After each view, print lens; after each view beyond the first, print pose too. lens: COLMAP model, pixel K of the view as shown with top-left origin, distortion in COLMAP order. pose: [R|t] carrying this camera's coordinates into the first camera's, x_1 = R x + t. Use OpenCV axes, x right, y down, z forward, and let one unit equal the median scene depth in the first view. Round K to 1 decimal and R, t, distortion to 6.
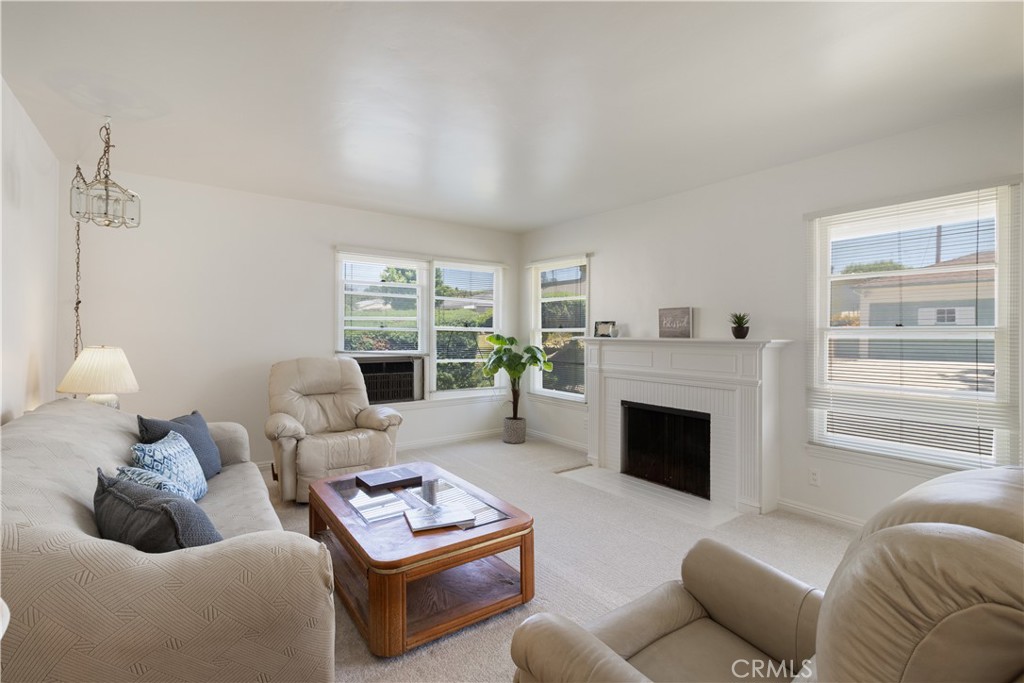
lens RADIAL K [[469.7, 0, 511.6], [0, 469.7, 338.3], [0, 0, 1]] dist [-0.001774, -0.000110]
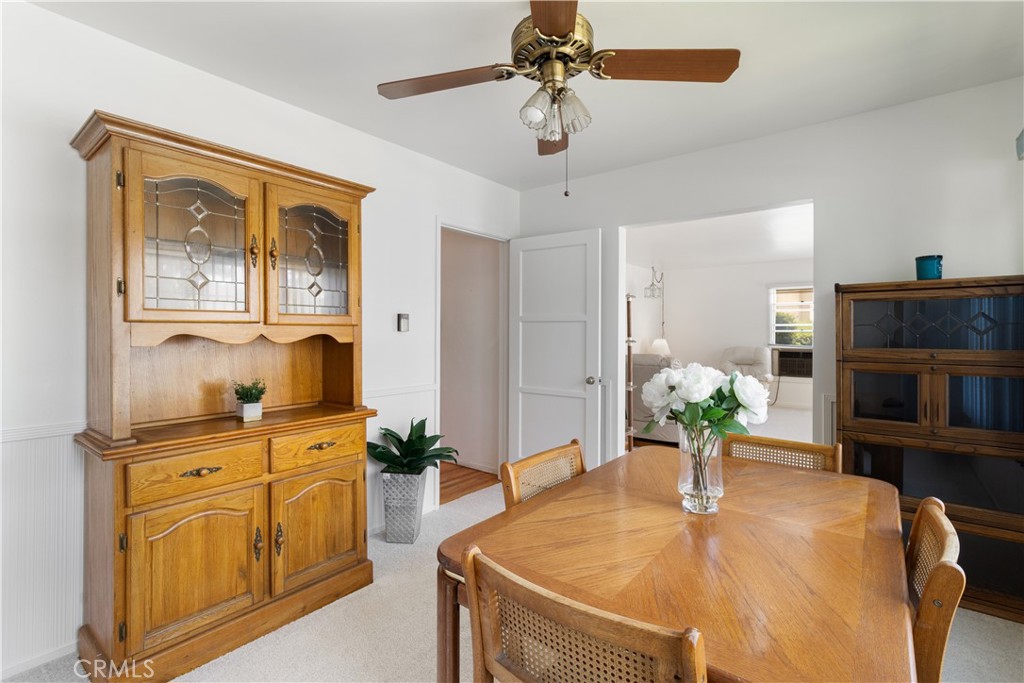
lens RADIAL K [[469.7, 0, 512.6], [0, 469.7, 337.7], [0, 0, 1]] dist [-0.001774, -0.000110]
pose [[0.262087, 0.006974, -0.965019, 0.979666], [-0.012878, 0.999910, 0.003729, 0.008475], [0.964958, 0.011450, 0.262153, -0.366590]]
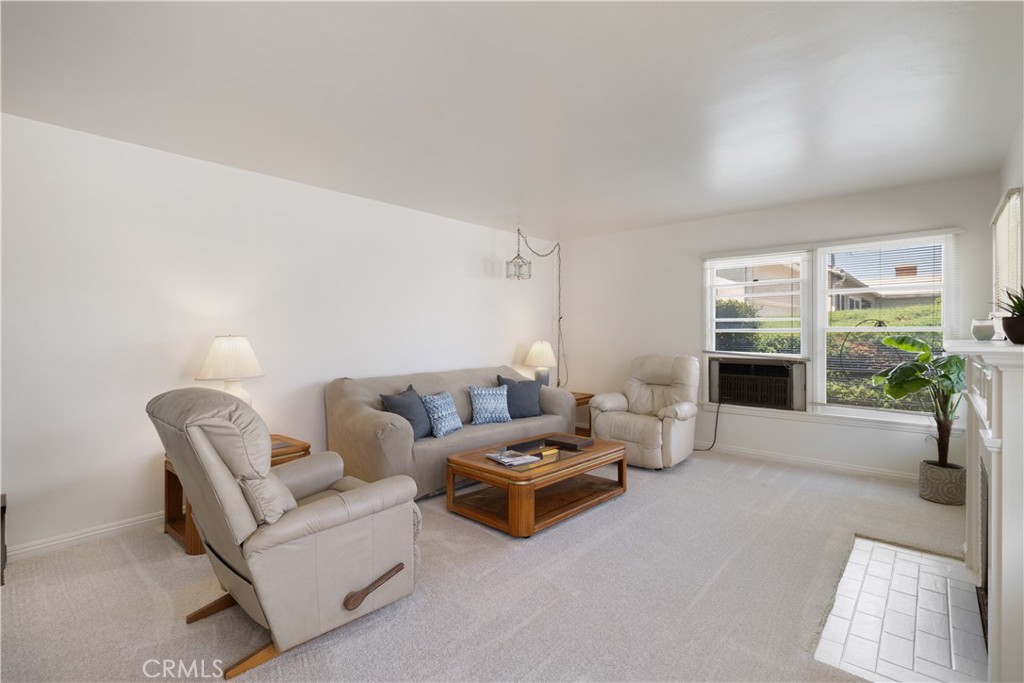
lens RADIAL K [[469.7, 0, 515.3], [0, 469.7, 335.1], [0, 0, 1]] dist [-0.001774, -0.000110]
pose [[0.198218, -0.000734, -0.980158, 0.554480], [-0.012803, 0.999912, -0.003339, 0.000094], [0.980074, 0.013211, 0.198192, 0.308789]]
